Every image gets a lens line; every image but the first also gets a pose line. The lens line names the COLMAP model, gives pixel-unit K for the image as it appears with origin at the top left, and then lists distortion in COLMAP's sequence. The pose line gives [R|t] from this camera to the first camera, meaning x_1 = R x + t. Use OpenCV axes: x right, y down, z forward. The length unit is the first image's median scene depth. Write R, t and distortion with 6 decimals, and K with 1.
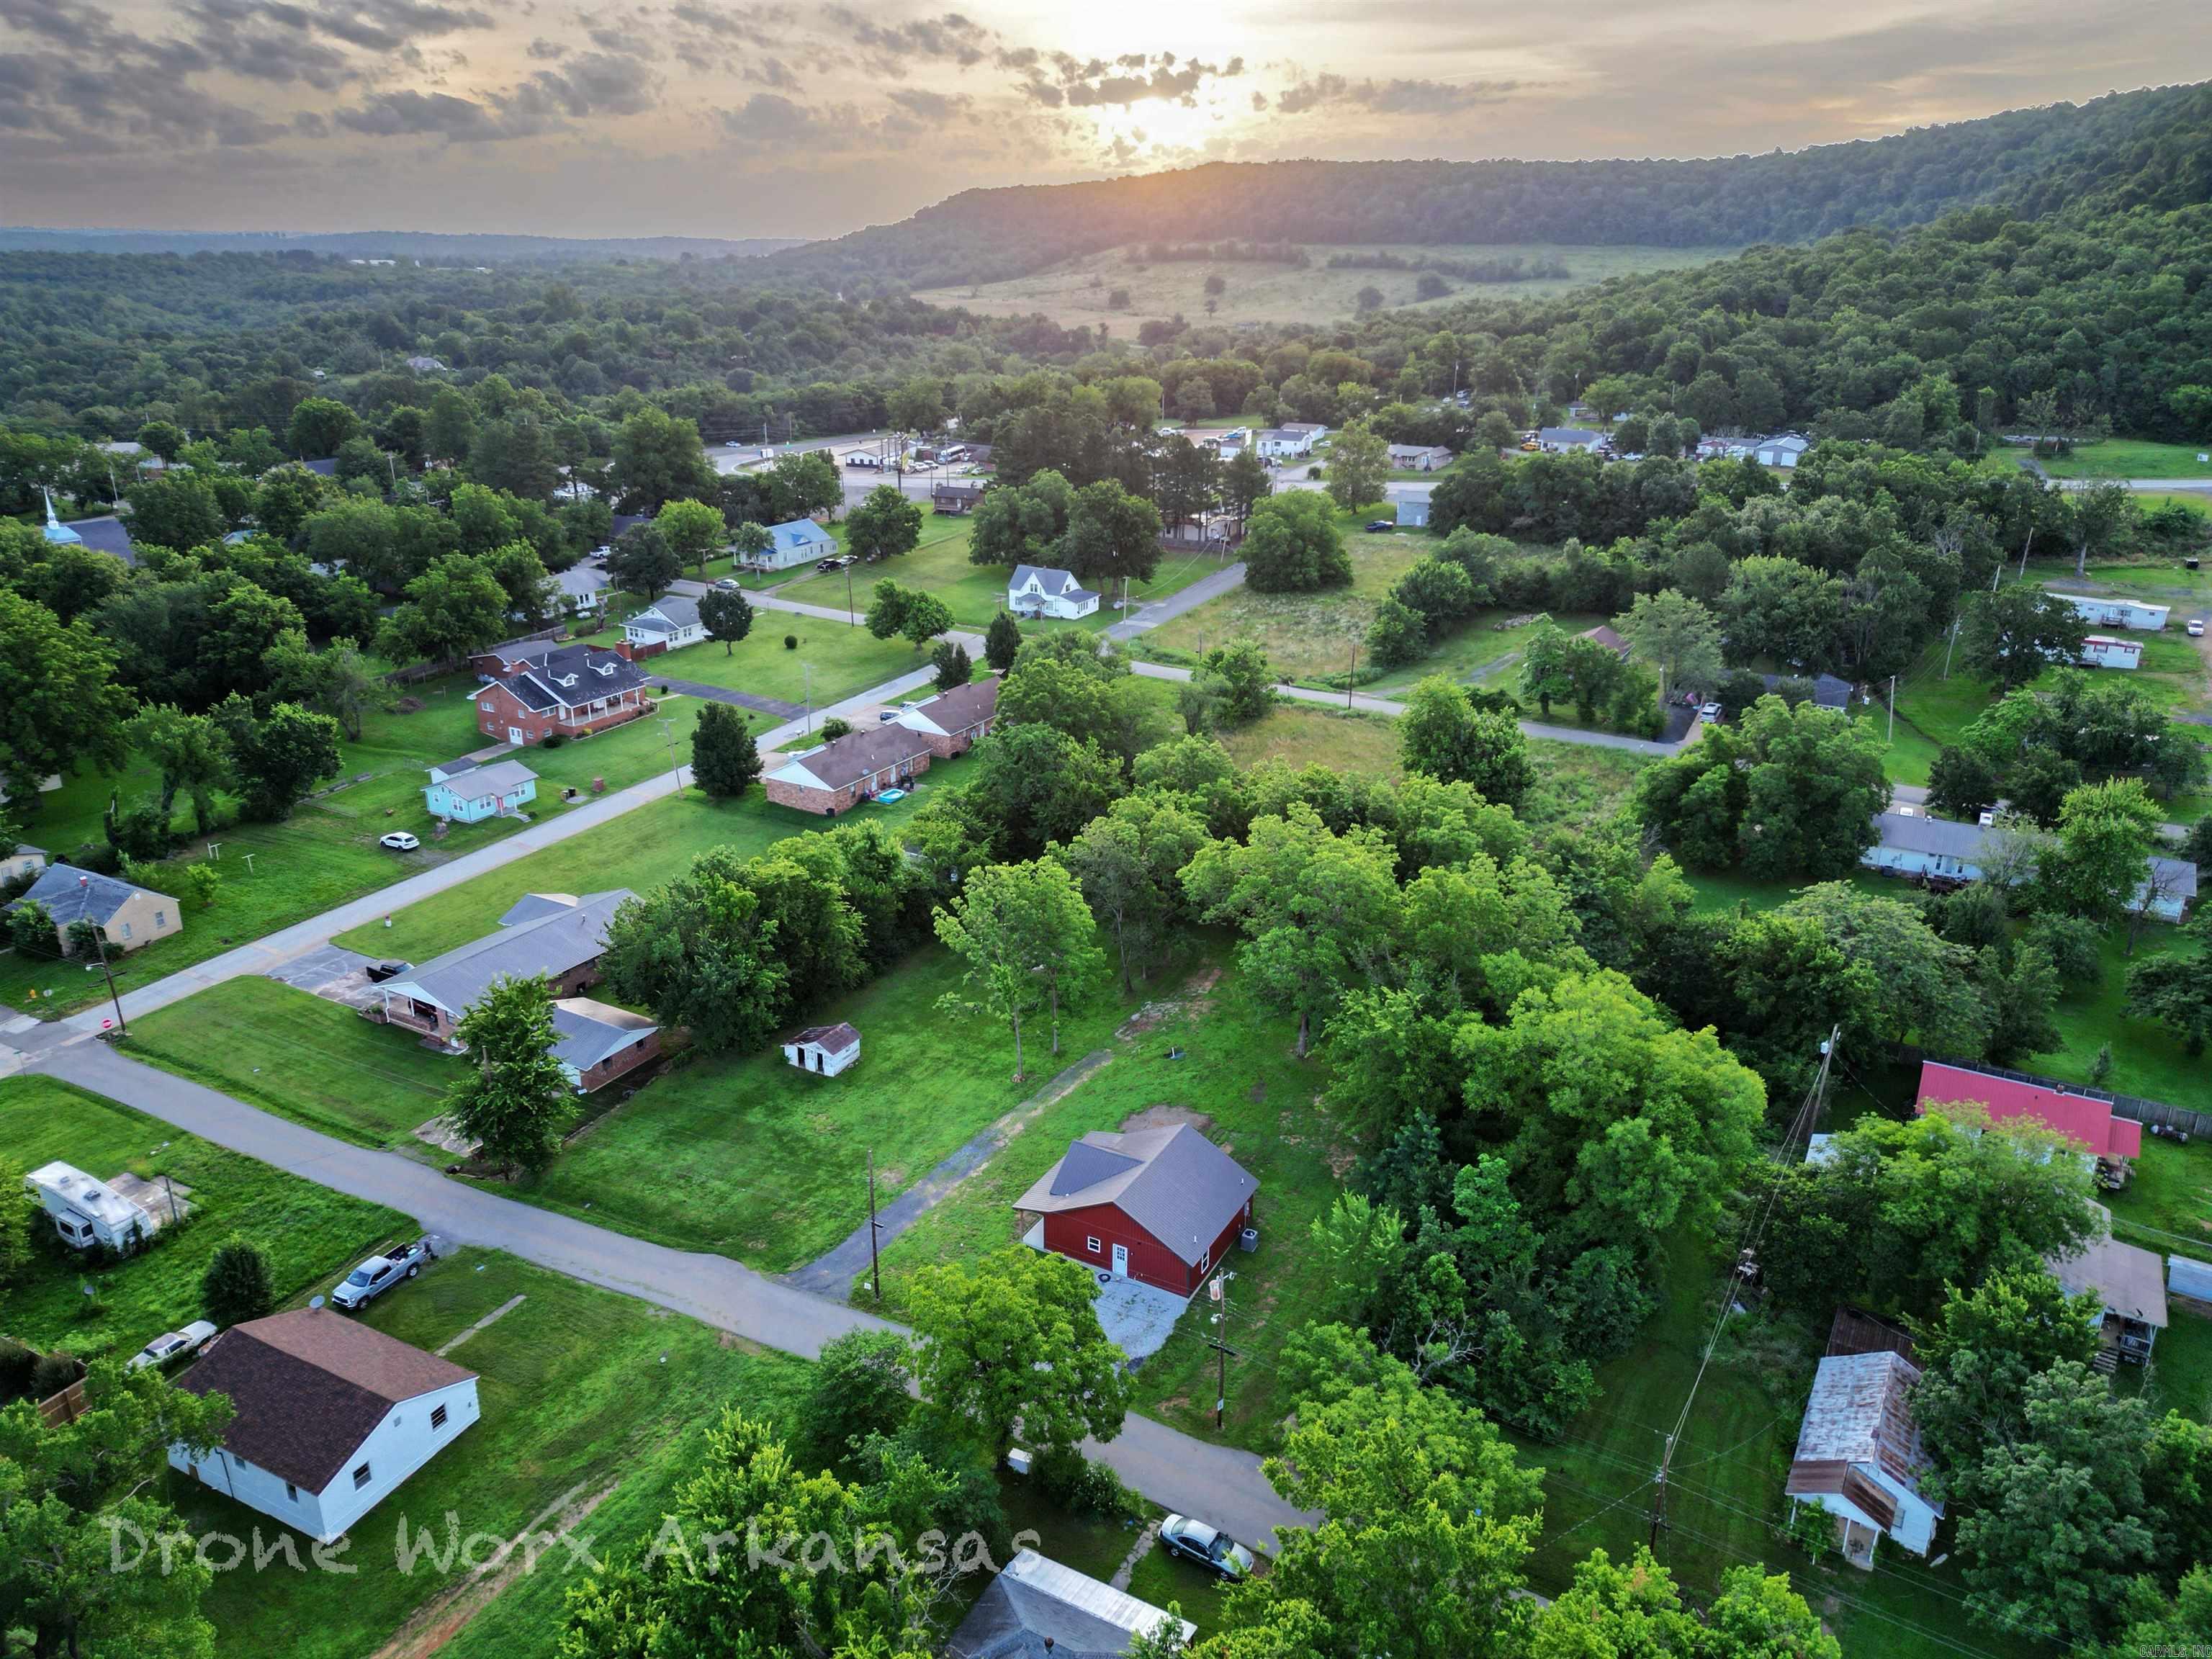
lens RADIAL K [[1531.3, 0, 1106.0], [0, 1531.3, 829.5], [0, 0, 1]] dist [0.062677, -0.056781]
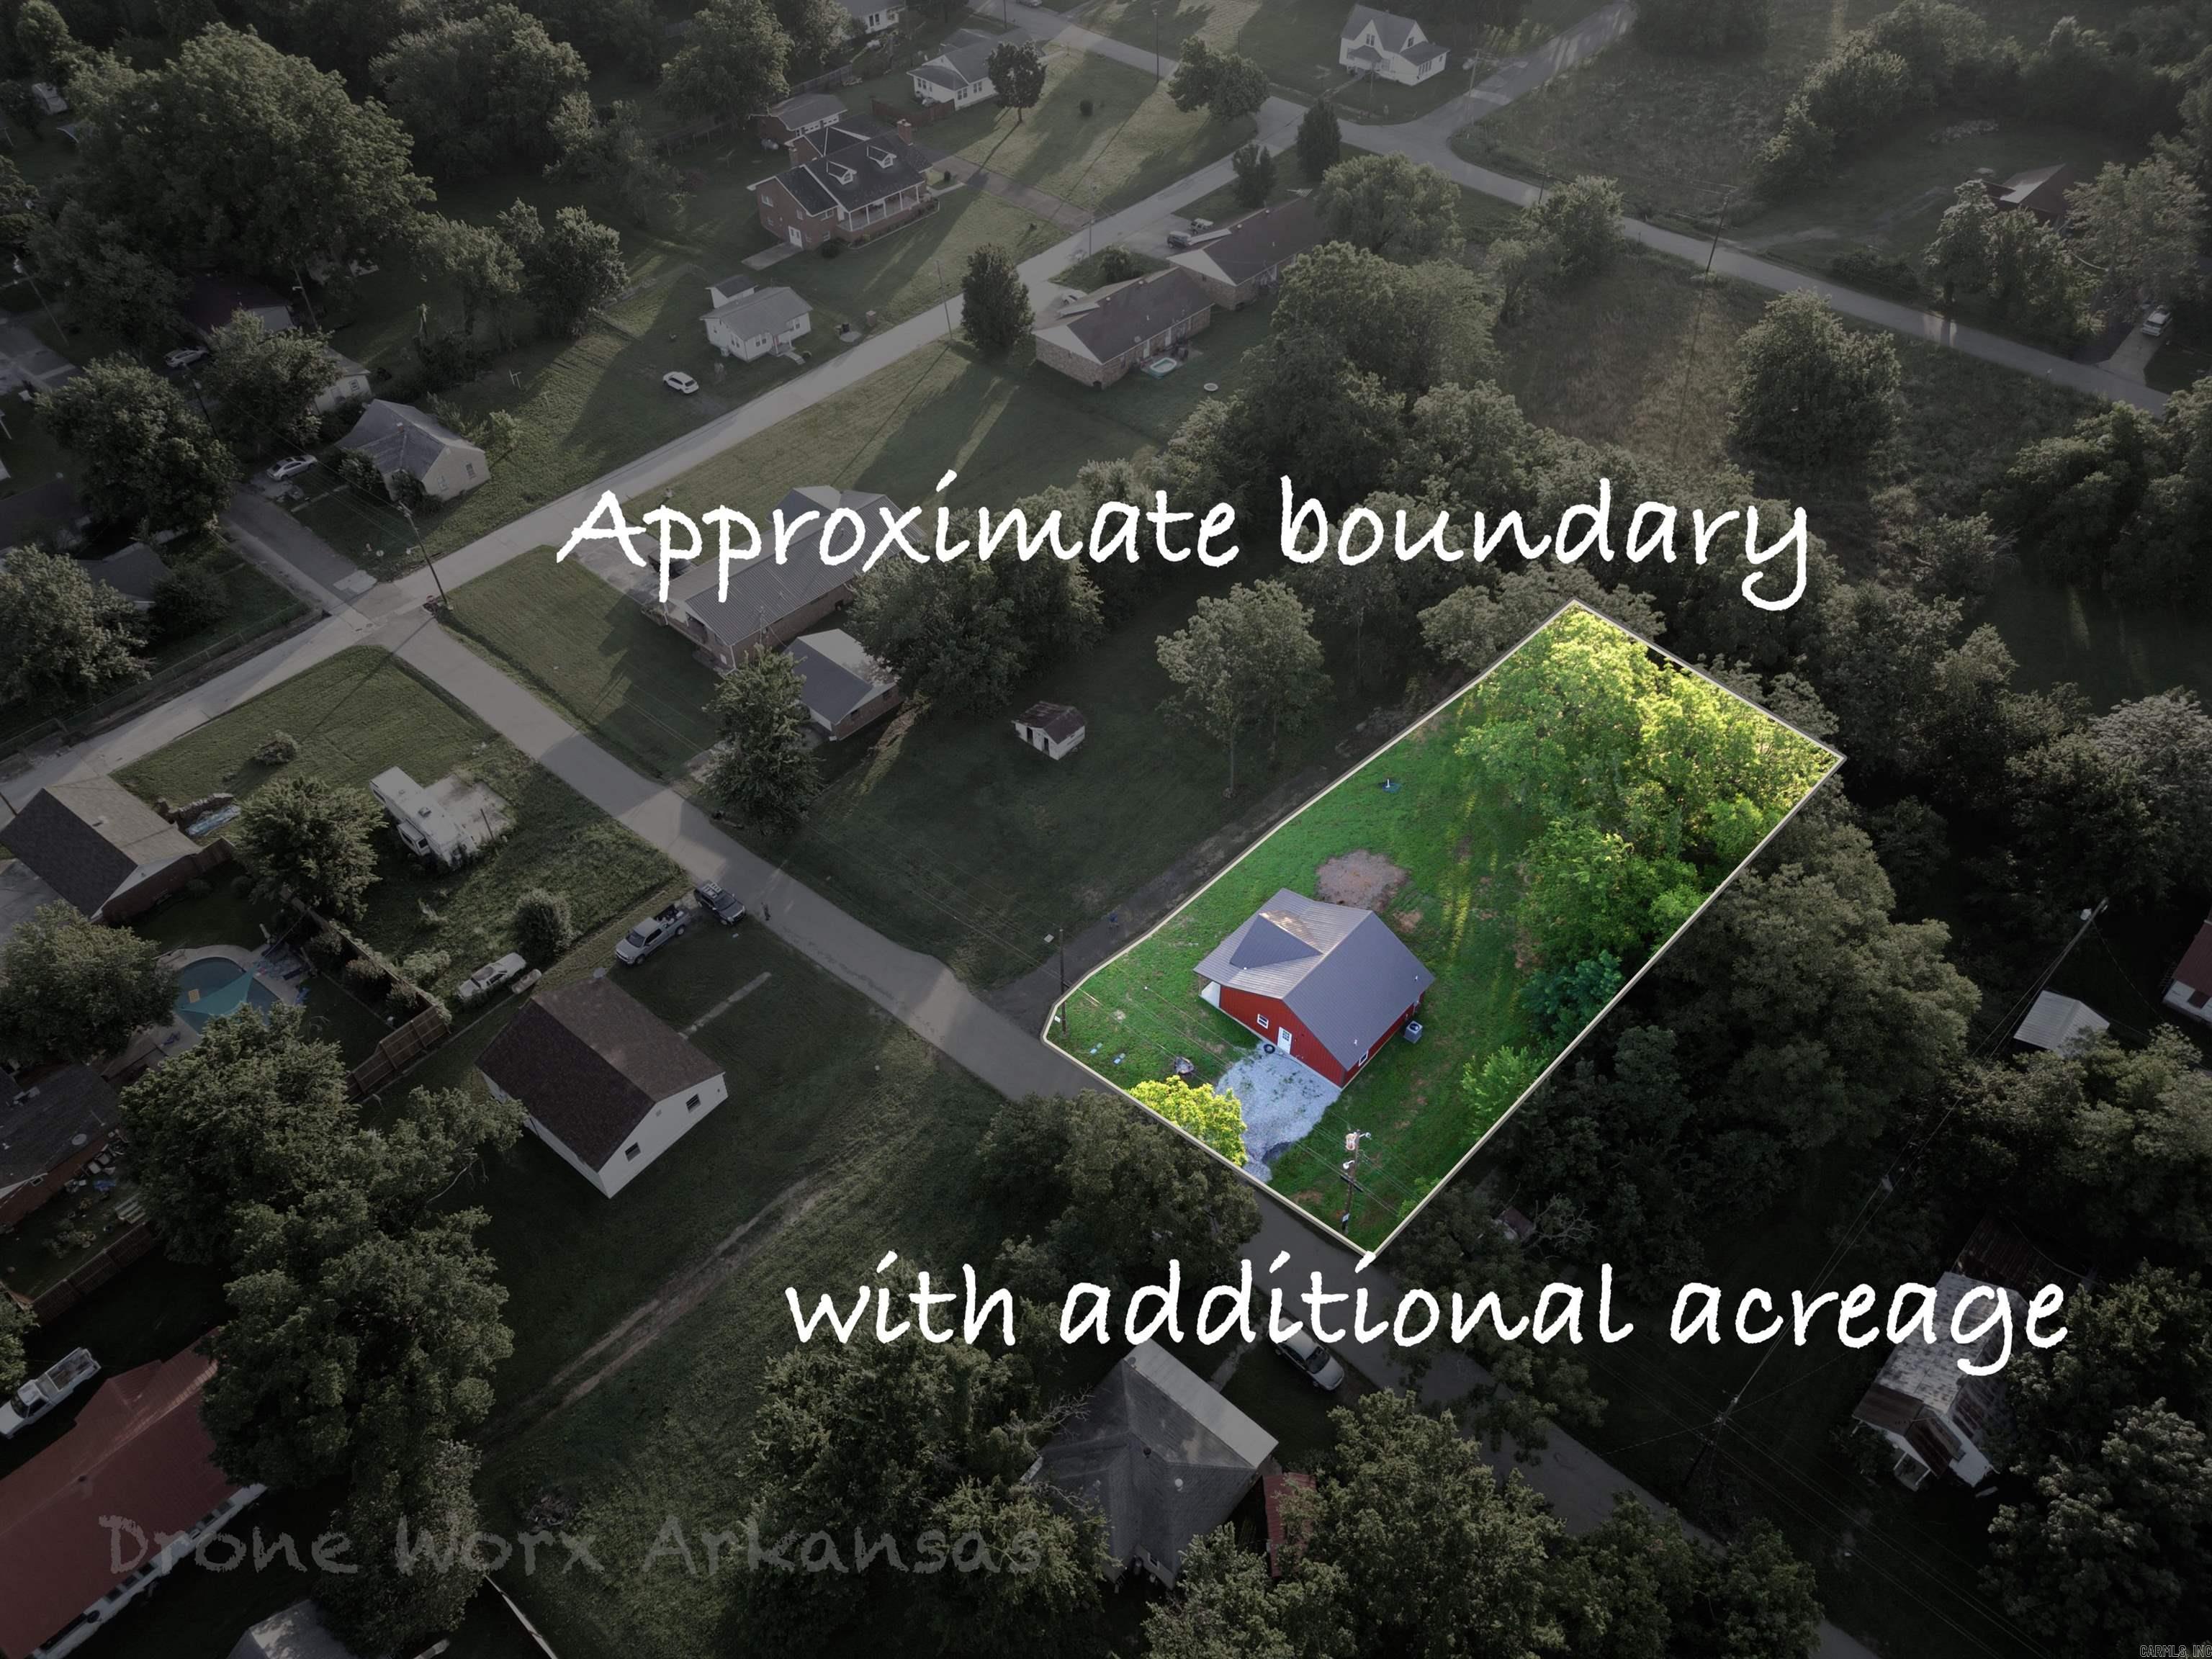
lens RADIAL K [[1526.2, 0, 1106.0], [0, 1526.2, 829.5], [0, 0, 1]] dist [0.071163, -0.065512]
pose [[0.975938, 0.146360, -0.161626, 0.024334], [-0.069662, 0.911686, 0.404939, -0.177091], [0.206619, -0.383936, 0.899945, 0.042444]]
